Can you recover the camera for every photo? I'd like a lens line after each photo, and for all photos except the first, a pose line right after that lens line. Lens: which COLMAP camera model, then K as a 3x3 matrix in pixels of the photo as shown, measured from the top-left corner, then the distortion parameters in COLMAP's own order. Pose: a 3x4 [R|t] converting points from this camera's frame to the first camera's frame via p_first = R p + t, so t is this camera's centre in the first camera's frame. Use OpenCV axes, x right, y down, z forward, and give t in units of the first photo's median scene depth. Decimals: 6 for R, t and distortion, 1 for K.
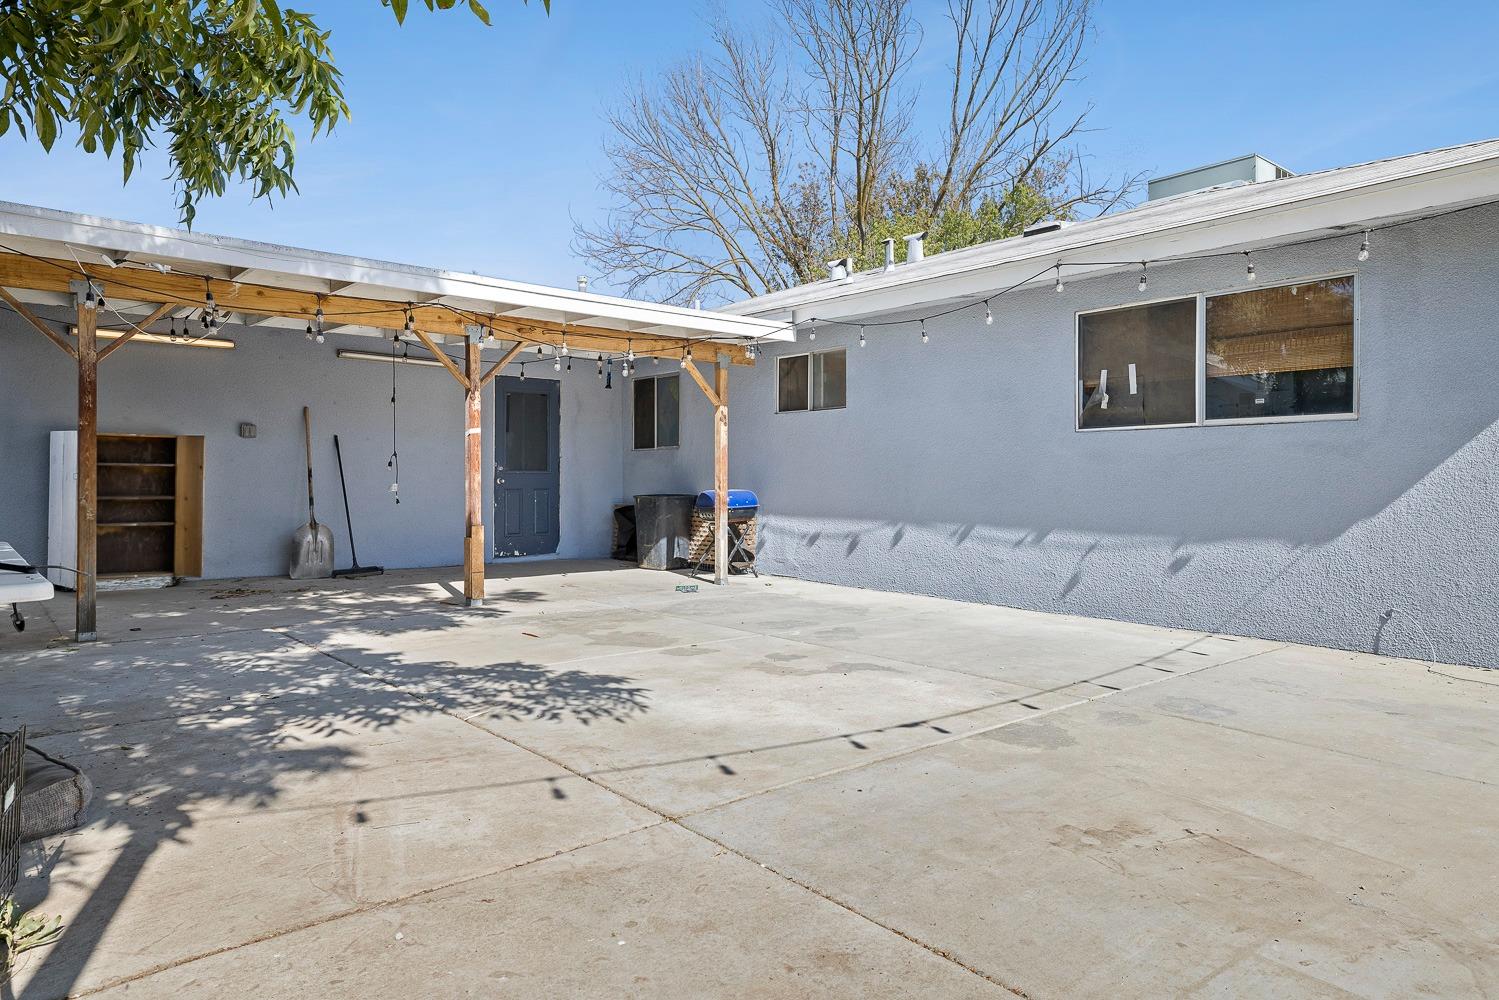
lens RADIAL K [[948.3, 0, 747.7], [0, 948.3, 471.8], [0, 0, 1]] dist [0.029170, 0.000593]
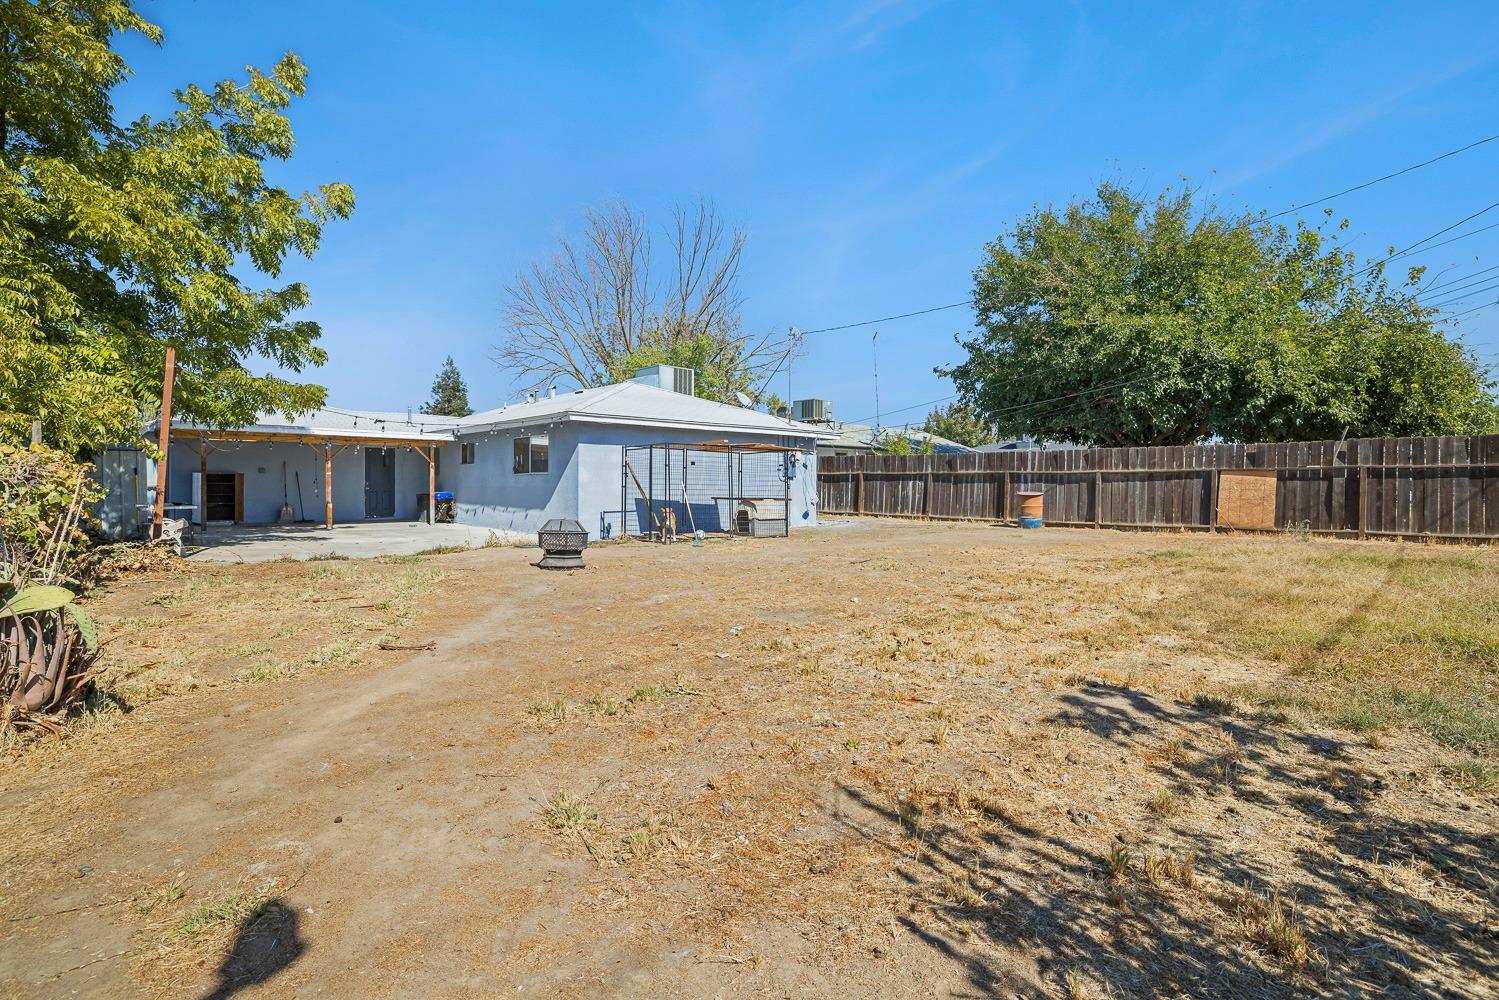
lens RADIAL K [[690.2, 0, 750.6], [0, 690.2, 482.1], [0, 0, 1]] dist [-0.025880, -0.000074]
pose [[0.997806, 0.002126, 0.066166, 0.787628], [-0.002795, 0.999946, 0.010024, -0.033938], [-0.066141, -0.010187, 0.997758, -1.106001]]
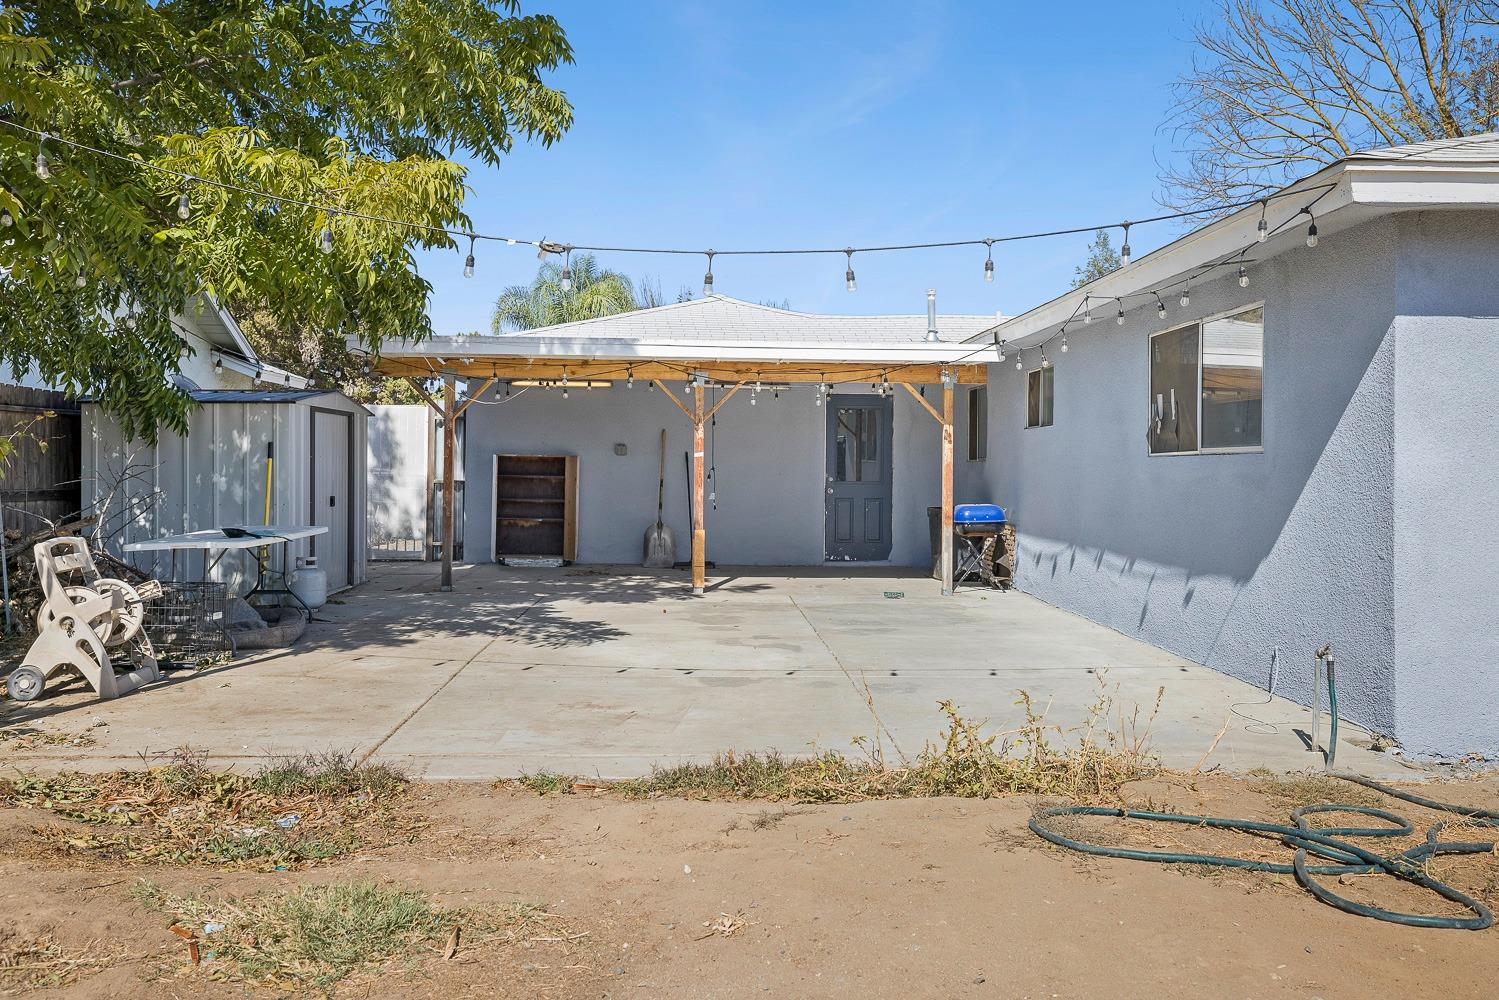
lens RADIAL K [[1223.2, 0, 747.2], [0, 1223.2, 460.7], [0, 0, 1]] dist [0.066818, 0.001108]
pose [[0.796900, 0.001729, -0.604108, 0.620616], [-0.003721, 0.999991, -0.002047, -0.026410], [0.604099, 0.003879, 0.796900, -0.214853]]
